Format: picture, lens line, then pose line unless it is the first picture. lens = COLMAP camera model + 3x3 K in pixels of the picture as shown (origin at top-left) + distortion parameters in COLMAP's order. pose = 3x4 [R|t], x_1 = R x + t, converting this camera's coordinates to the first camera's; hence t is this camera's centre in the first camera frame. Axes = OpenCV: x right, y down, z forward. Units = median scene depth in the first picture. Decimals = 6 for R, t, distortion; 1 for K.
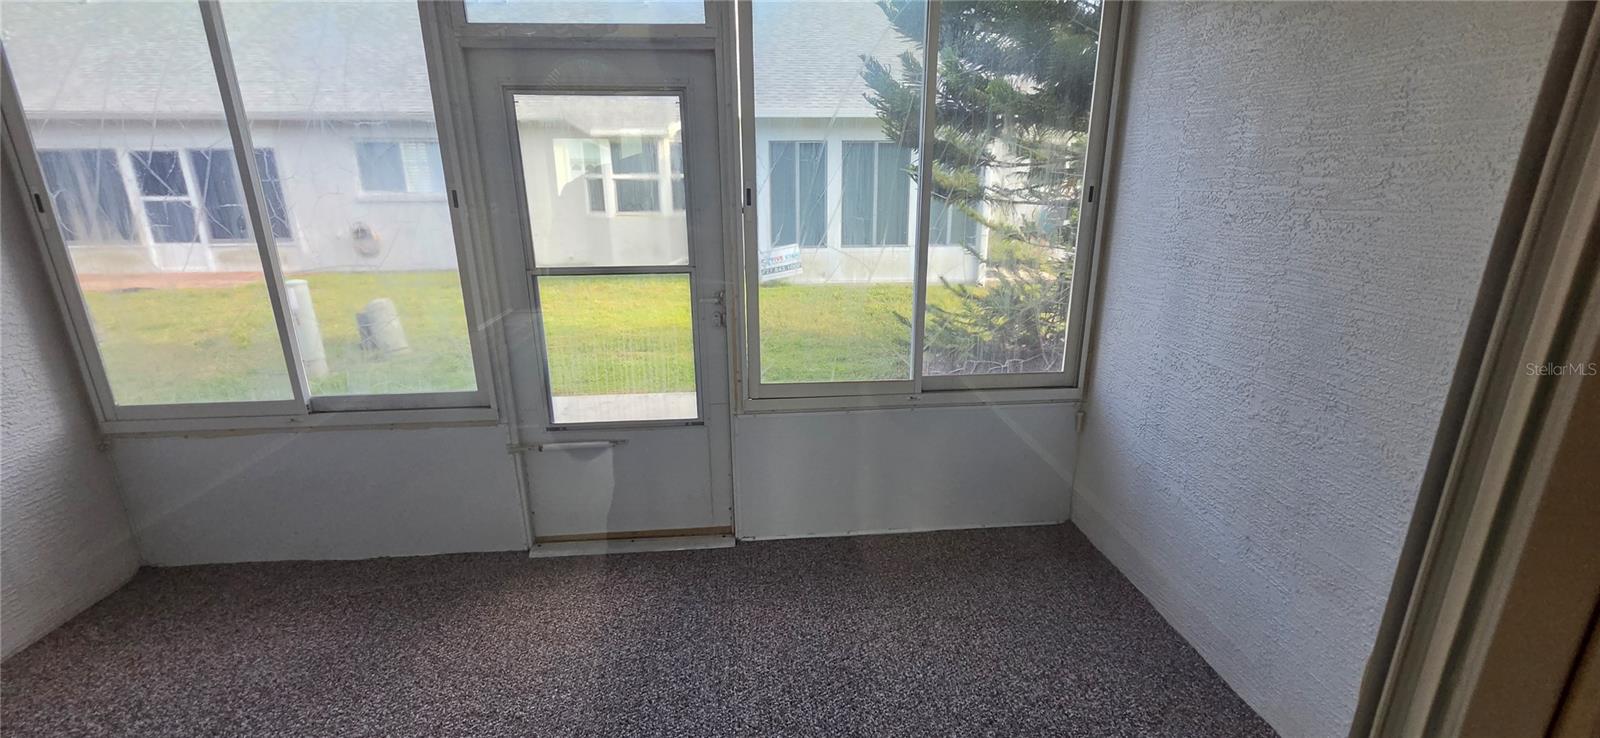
lens RADIAL K [[655.7, 0, 799.9], [0, 655.7, 366.1], [0, 0, 1]] dist [0.001837, 0.000554]
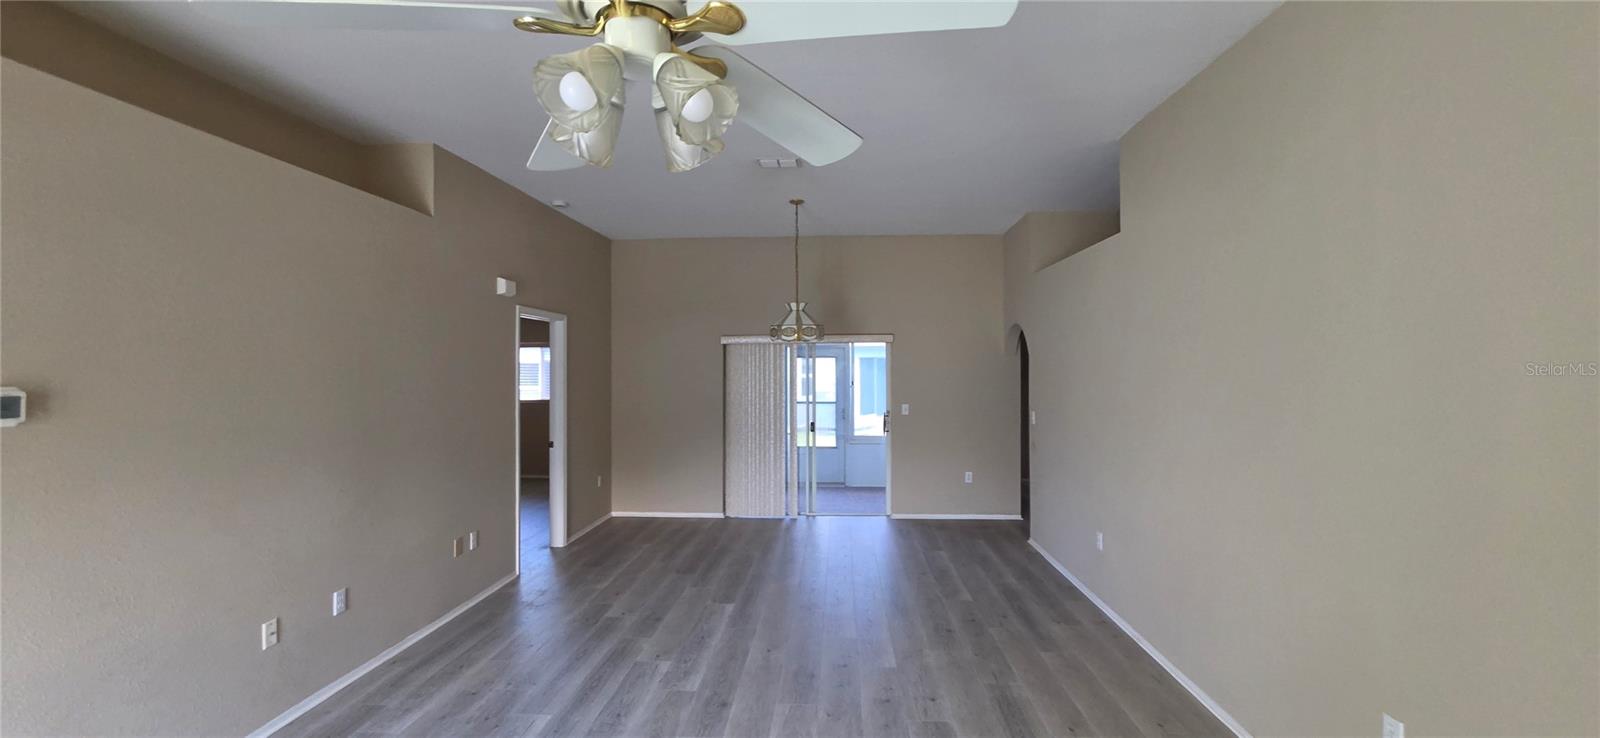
lens RADIAL K [[655.7, 0, 799.9], [0, 655.7, 366.1], [0, 0, 1]] dist [0.001837, 0.000554]
pose [[0.990034, -0.000127, -0.140829, 0.070488], [-0.040731, 0.957003, -0.287204, 0.339213], [0.134811, 0.290077, 0.947460, -1.210924]]
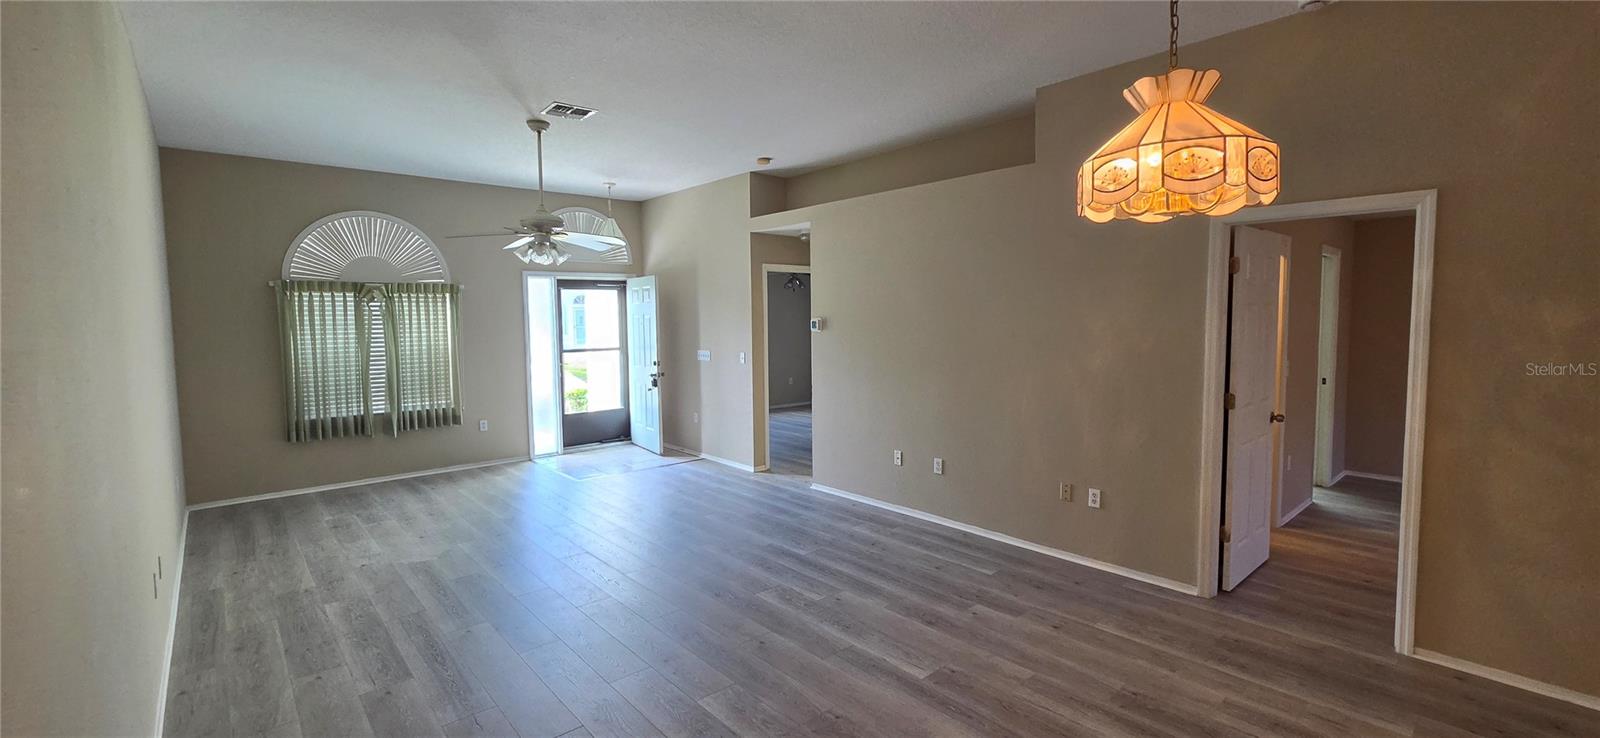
lens RADIAL K [[672.3, 0, 820.7], [0, 672.3, 357.9], [0, 0, 1]] dist [0.000094, -0.000045]
pose [[-0.790903, 0.049868, -0.609907, 0.248972], [-0.163911, 0.942992, 0.289654, 0.014217], [0.589582, 0.329059, -0.737641, -0.114720]]
